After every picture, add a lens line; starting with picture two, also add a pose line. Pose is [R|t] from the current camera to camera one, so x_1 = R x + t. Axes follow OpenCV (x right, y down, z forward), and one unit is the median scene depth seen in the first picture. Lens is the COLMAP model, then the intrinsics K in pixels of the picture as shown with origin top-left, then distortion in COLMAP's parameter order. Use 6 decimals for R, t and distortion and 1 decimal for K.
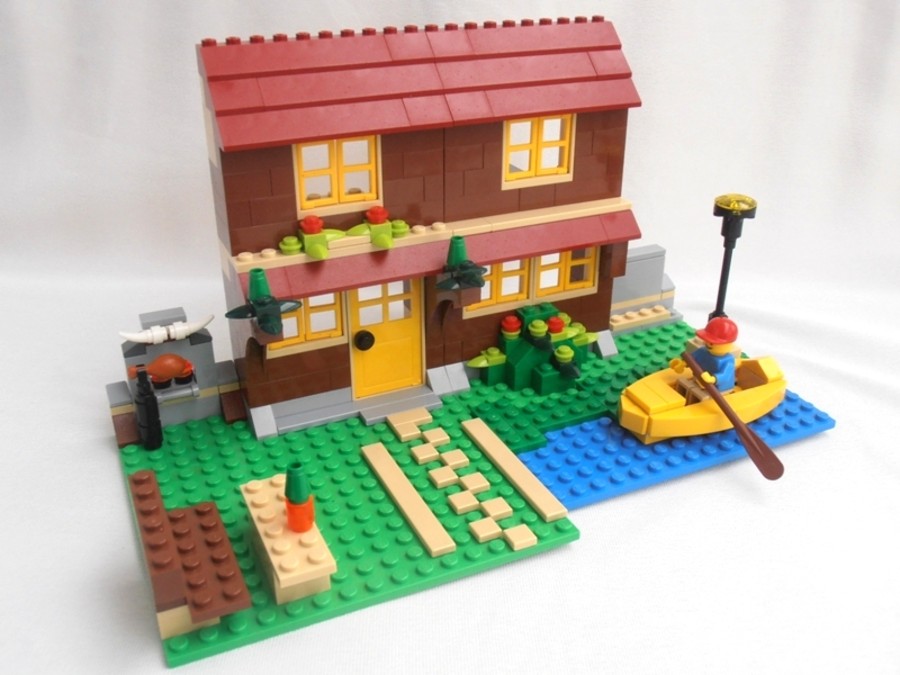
lens RADIAL K [[877.2, 0, 453.9], [0, 877.2, 334.0], [0, 0, 1]] dist [-0.062230, 0.000000]
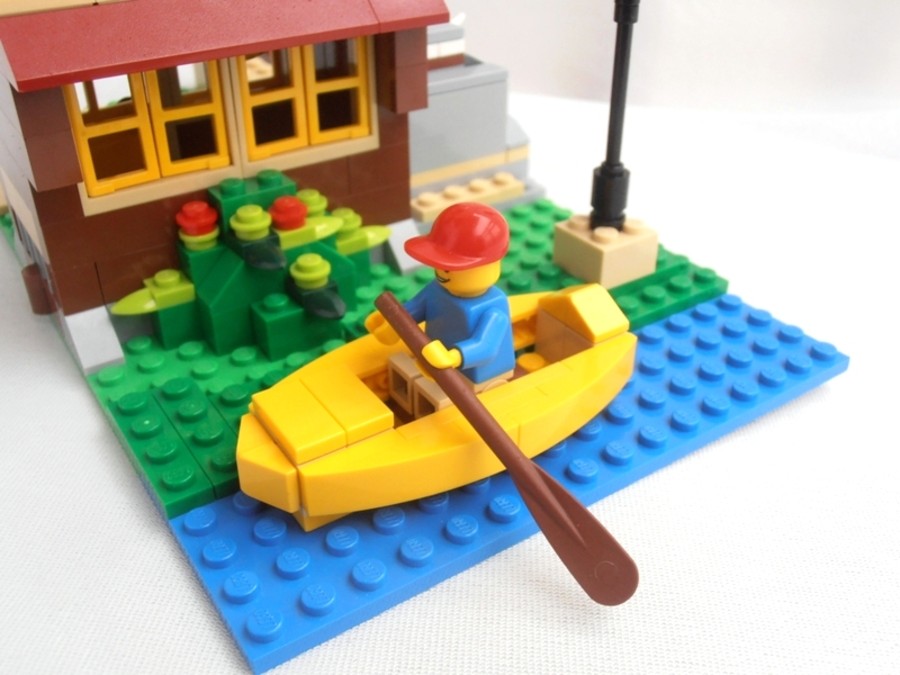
lens RADIAL K [[877.2, 0, 452.5], [0, 877.2, 329.3], [0, 0, 1]] dist [-0.062230, 0.000000]
pose [[0.986797, -0.092140, 0.133200, 0.135824], [0.080489, 0.992651, 0.090364, 0.017246], [-0.140547, -0.078450, 0.986961, 0.504116]]
